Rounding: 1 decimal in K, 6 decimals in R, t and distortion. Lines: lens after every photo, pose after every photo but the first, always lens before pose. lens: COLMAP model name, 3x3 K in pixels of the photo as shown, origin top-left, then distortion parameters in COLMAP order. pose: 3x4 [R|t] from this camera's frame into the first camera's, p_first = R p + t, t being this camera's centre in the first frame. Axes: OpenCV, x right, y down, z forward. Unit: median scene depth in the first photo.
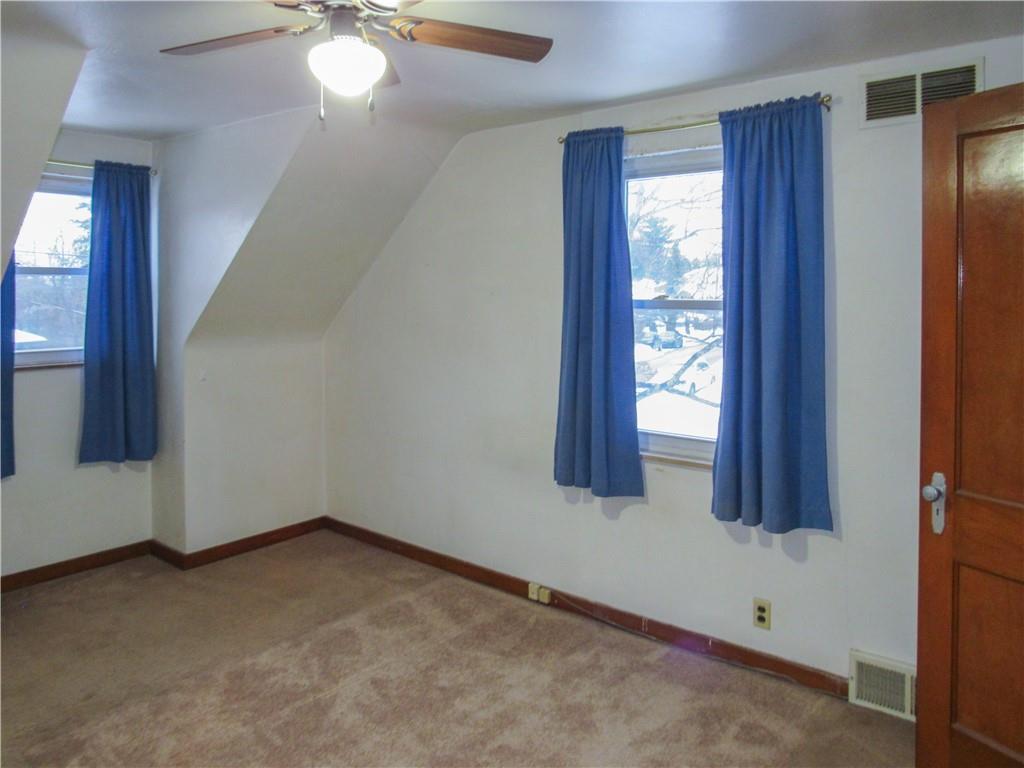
lens RADIAL K [[757.0, 0, 511.5], [0, 757.0, 377.3], [0, 0, 1]] dist [-0.033415, 0.015536]
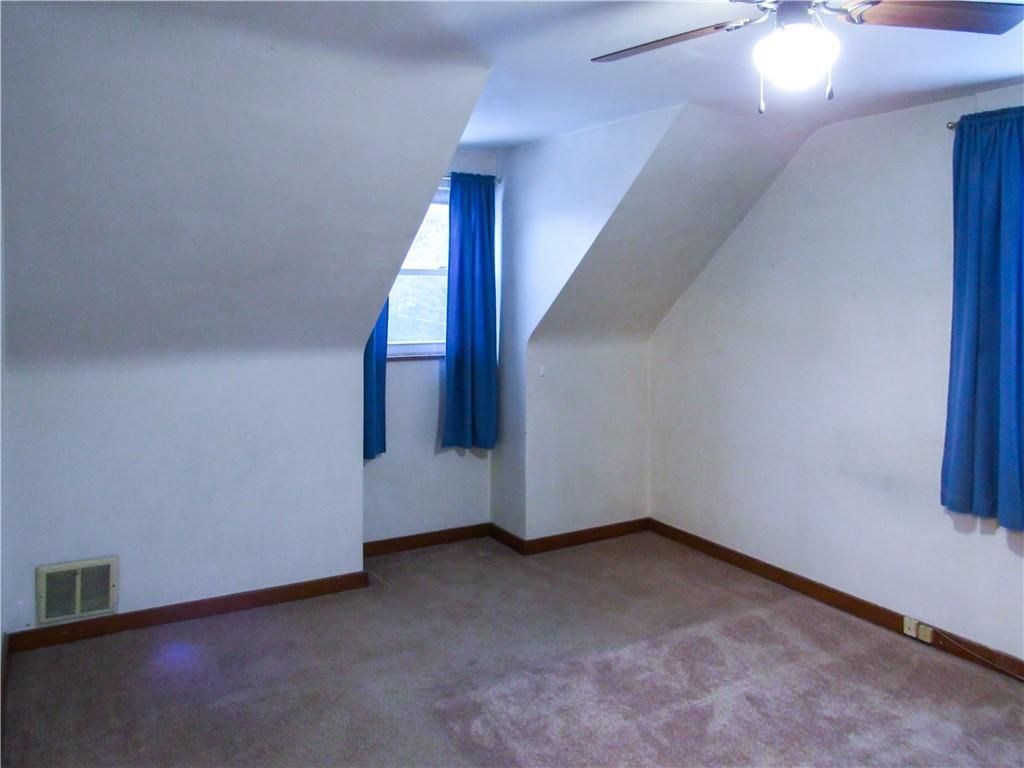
lens RADIAL K [[757.0, 0, 488.0], [0, 757.0, 366.3], [0, 0, 1]] dist [-0.033415, 0.015536]
pose [[0.934024, 0.039734, -0.354994, -0.156348], [-0.046976, 0.998826, -0.011802, 0.009609], [0.354108, 0.027700, 0.934794, -0.019083]]
